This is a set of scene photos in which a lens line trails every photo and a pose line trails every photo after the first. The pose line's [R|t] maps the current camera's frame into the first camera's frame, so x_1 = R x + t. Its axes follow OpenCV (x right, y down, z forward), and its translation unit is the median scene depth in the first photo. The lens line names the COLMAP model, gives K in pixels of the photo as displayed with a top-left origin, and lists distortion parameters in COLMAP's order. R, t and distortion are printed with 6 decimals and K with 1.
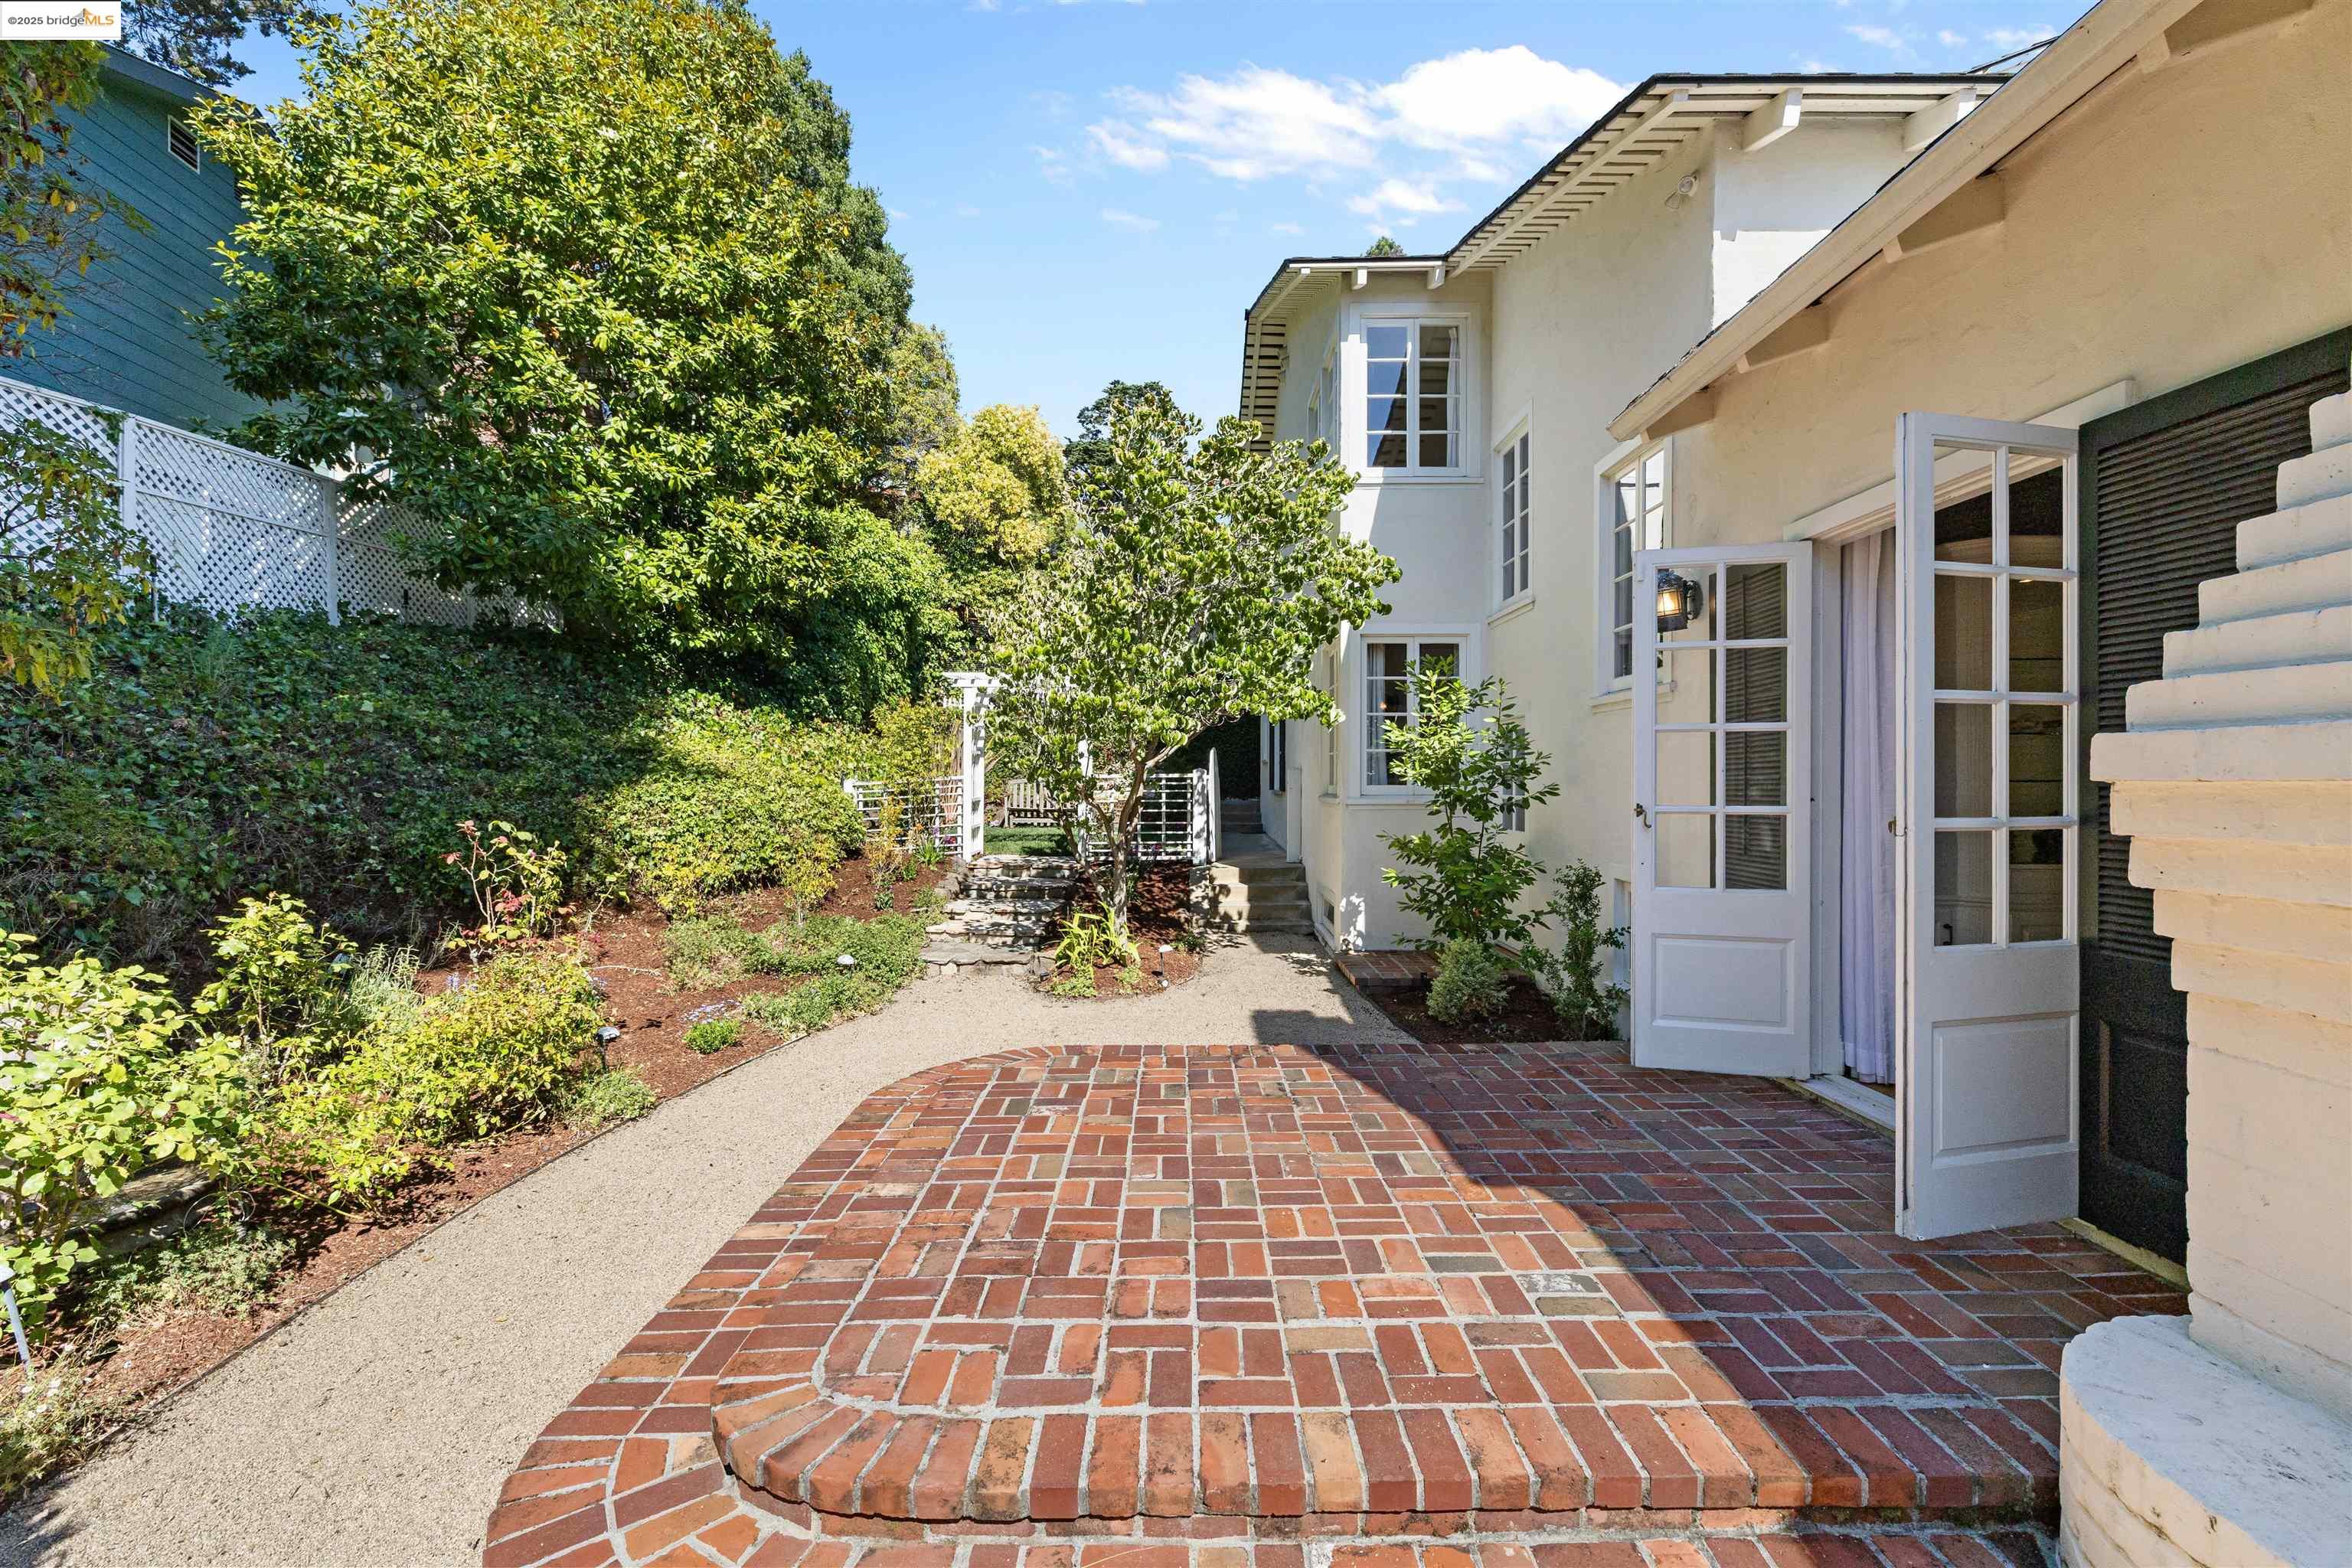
lens RADIAL K [[989.8, 0, 1170.7], [0, 989.8, 777.3], [0, 0, 1]] dist [0.001877, 0.000063]
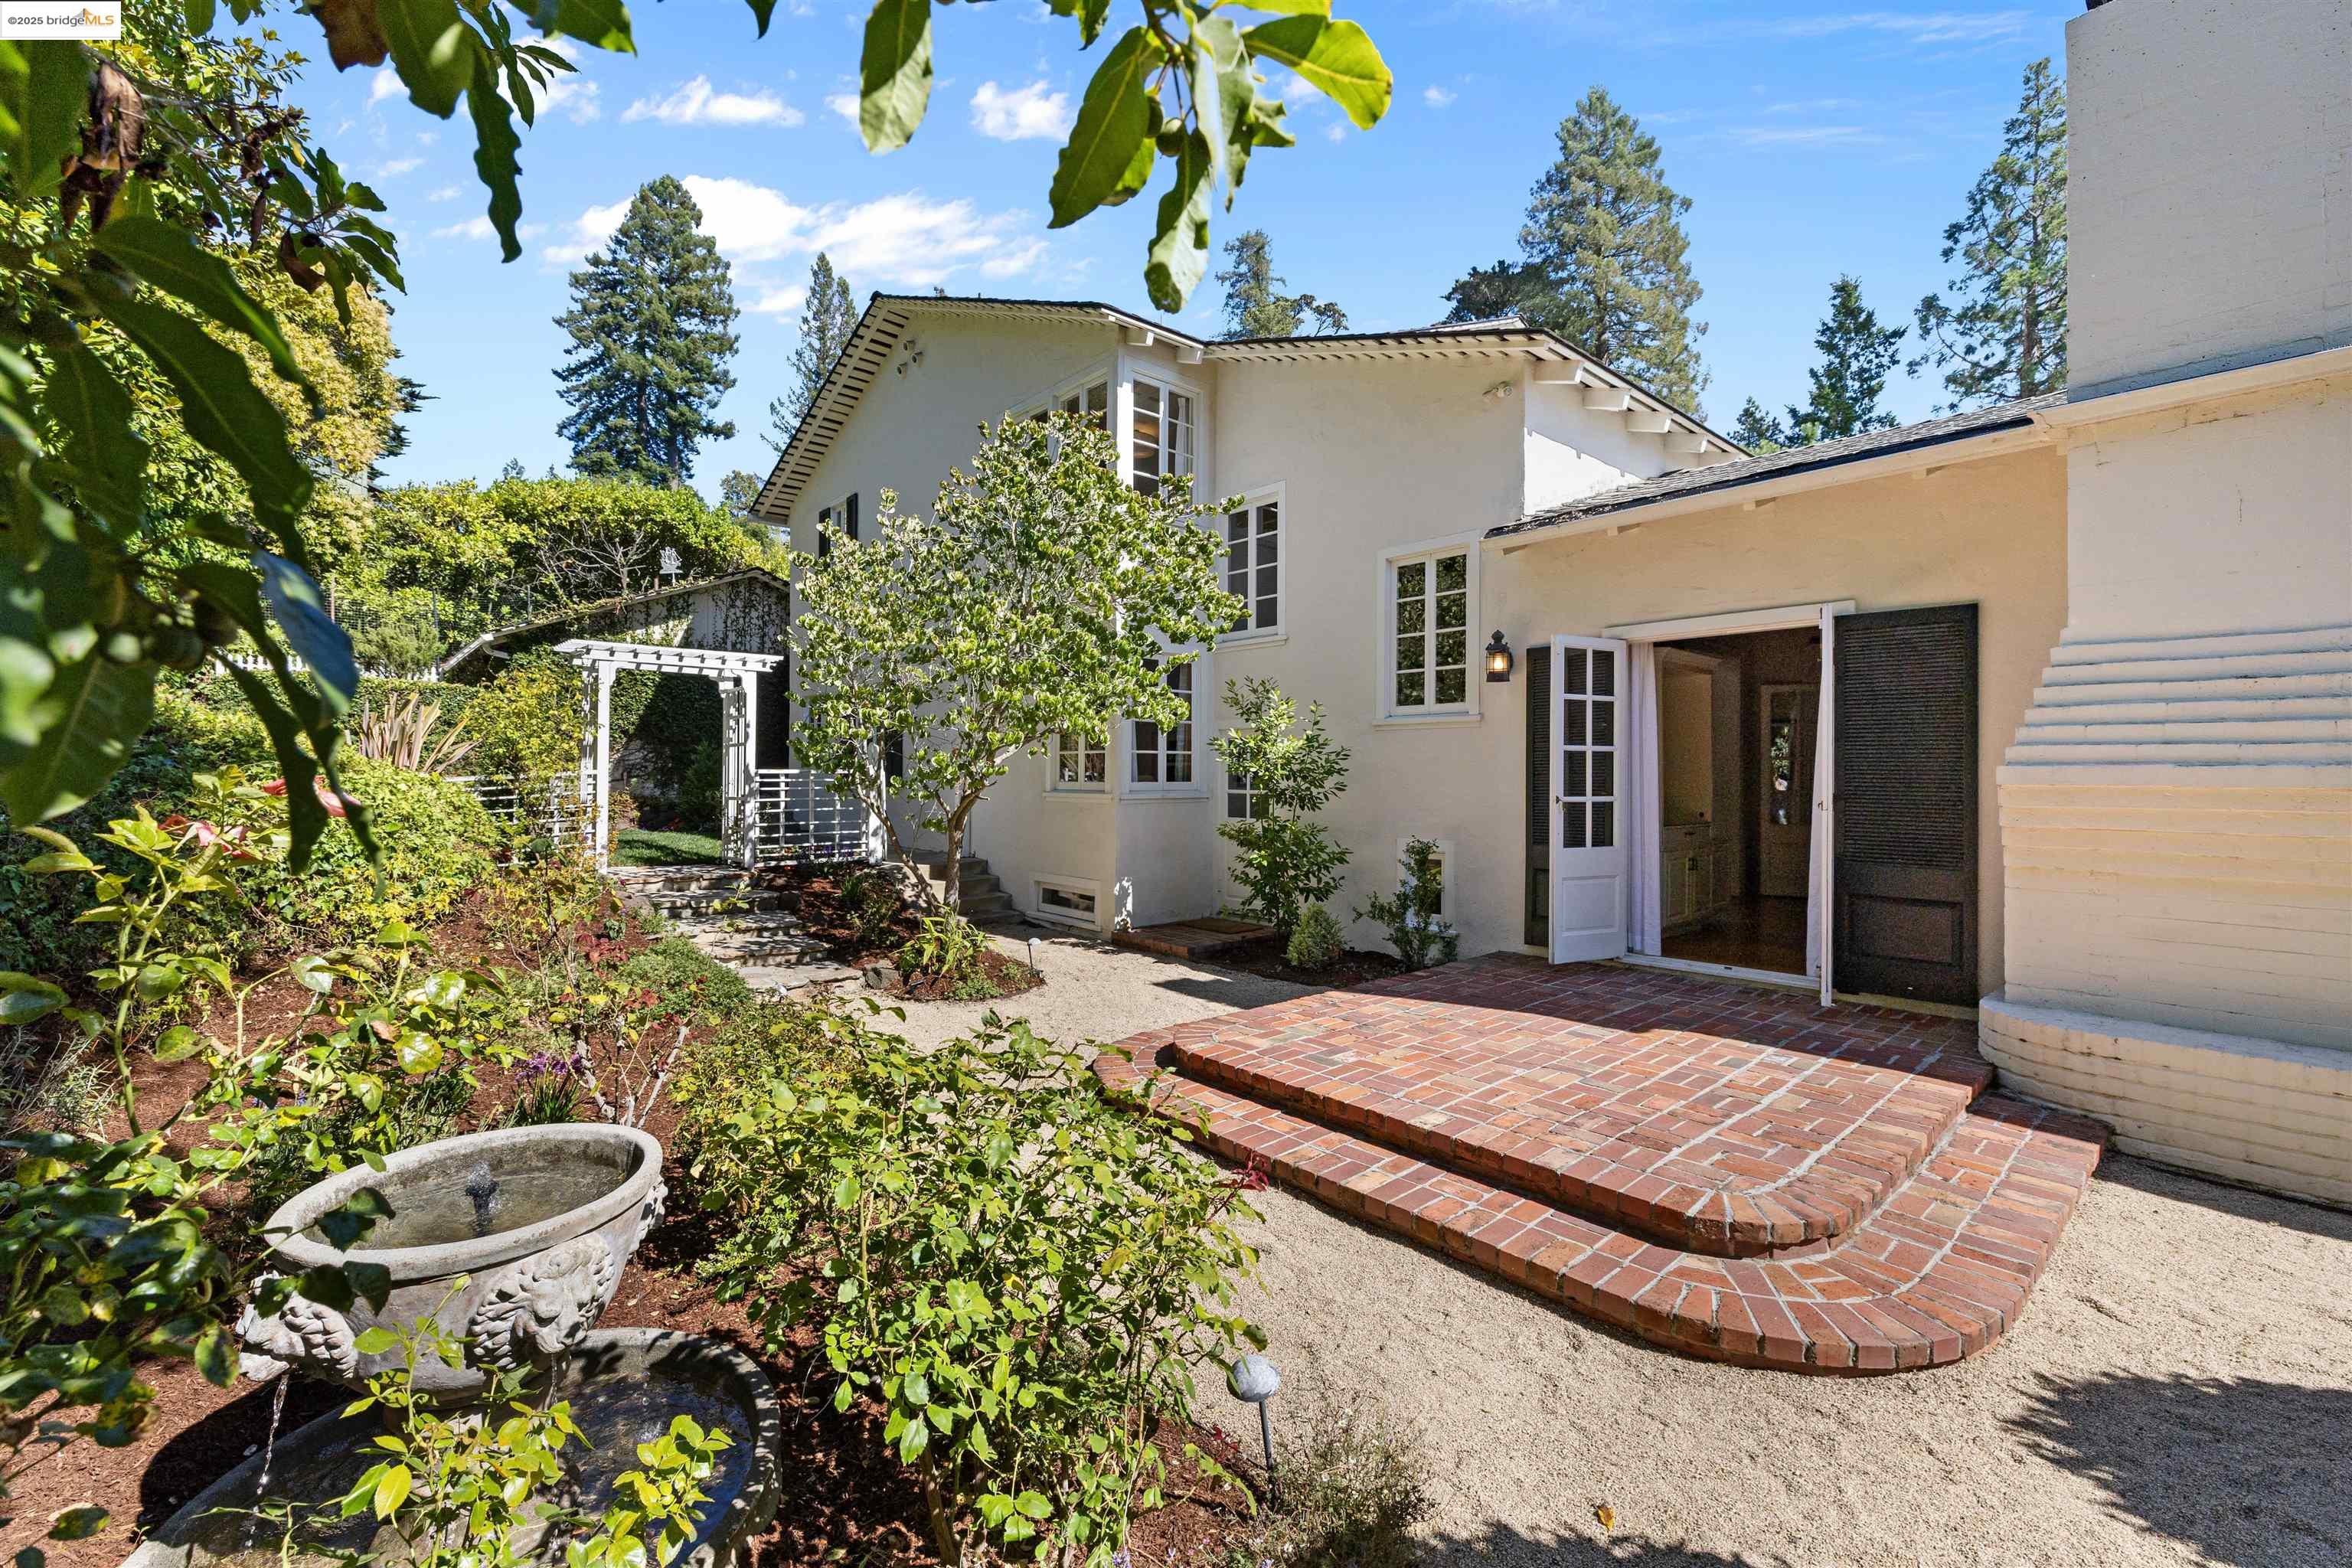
lens RADIAL K [[989.8, 0, 1170.7], [0, 989.8, 777.3], [0, 0, 1]] dist [0.001877, 0.000063]
pose [[0.745693, 0.002288, 0.666286, -0.892671], [-0.006594, 0.999970, 0.003945, -0.004541], [-0.666257, -0.007335, 0.745686, 0.206434]]
